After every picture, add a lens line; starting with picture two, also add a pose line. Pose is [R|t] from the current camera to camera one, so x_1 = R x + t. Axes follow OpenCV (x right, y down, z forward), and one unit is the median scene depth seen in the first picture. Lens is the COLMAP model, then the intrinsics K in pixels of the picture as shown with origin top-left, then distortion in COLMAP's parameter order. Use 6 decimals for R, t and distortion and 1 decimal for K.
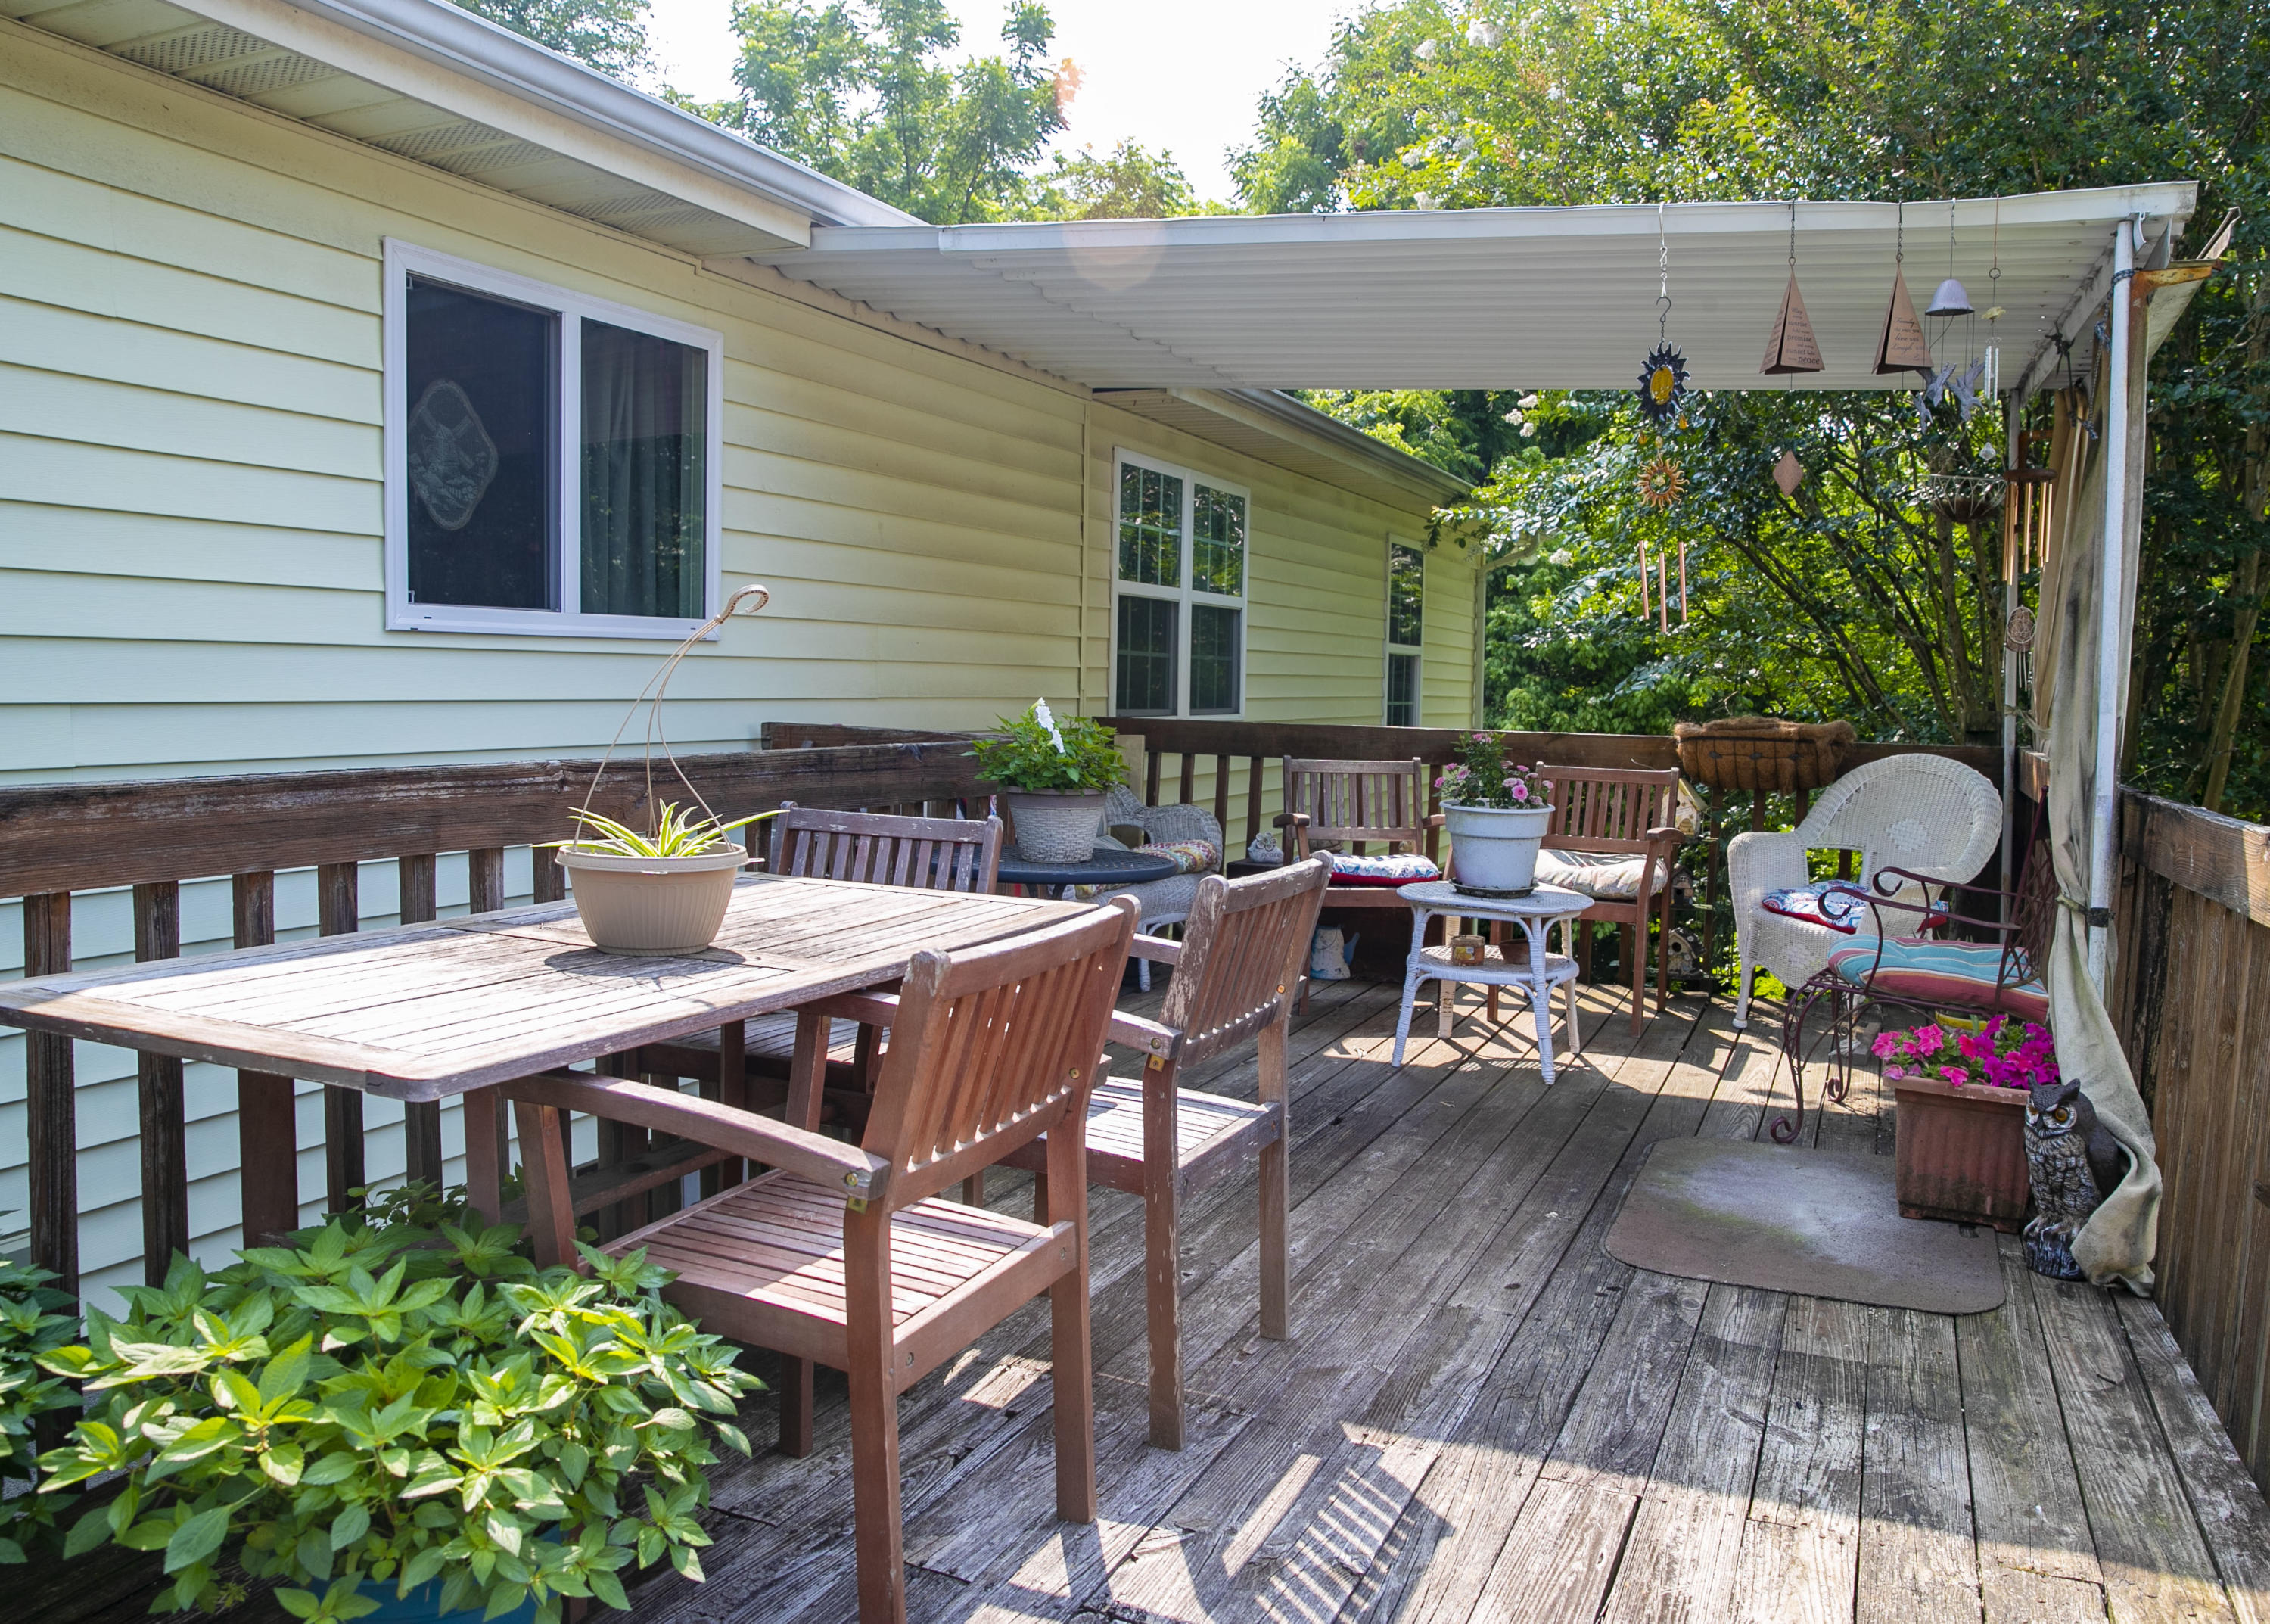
lens RADIAL K [[1782.4, 0, 1138.3], [0, 1782.4, 838.4], [0, 0, 1]] dist [-0.106049, 0.082440]
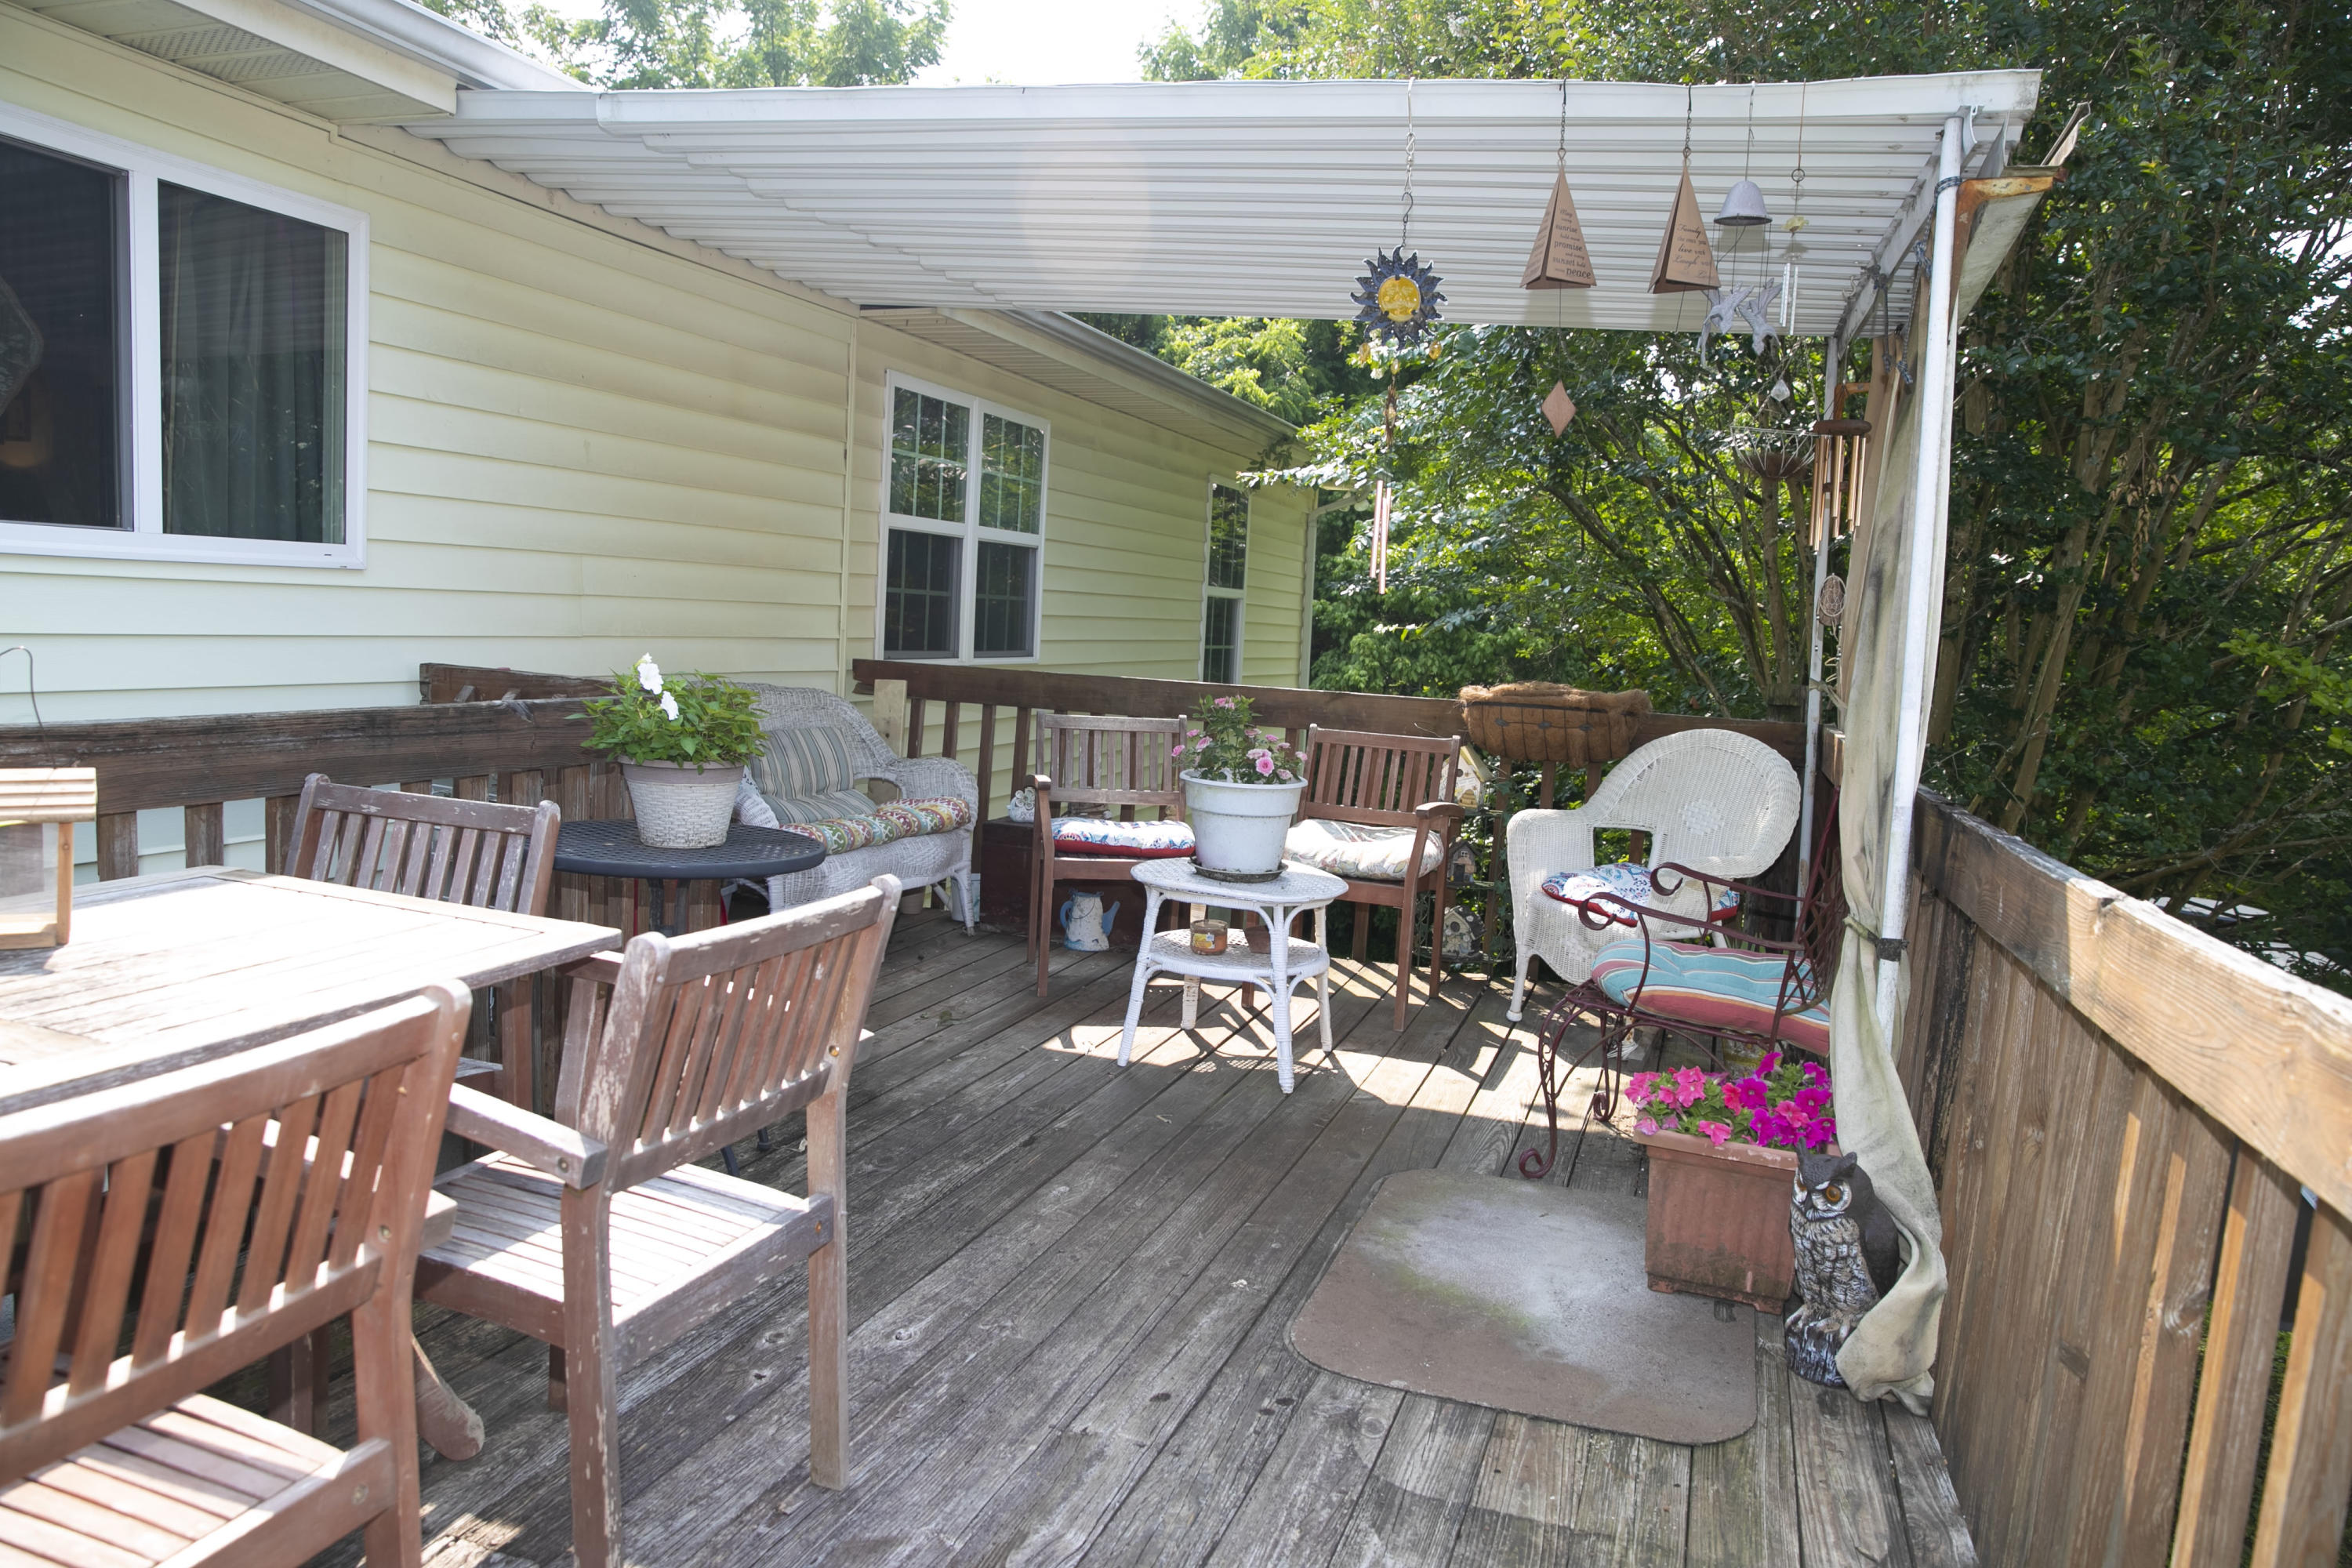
lens RADIAL K [[1584.3, 0, 1177.9], [0, 1584.3, 801.1], [0, 0, 1]] dist [-0.105166, 0.081108]
pose [[0.997785, 0.024085, 0.062007, 0.136442], [-0.026210, 0.999089, 0.033687, -0.037505], [-0.061139, -0.035237, 0.997507, 0.232477]]
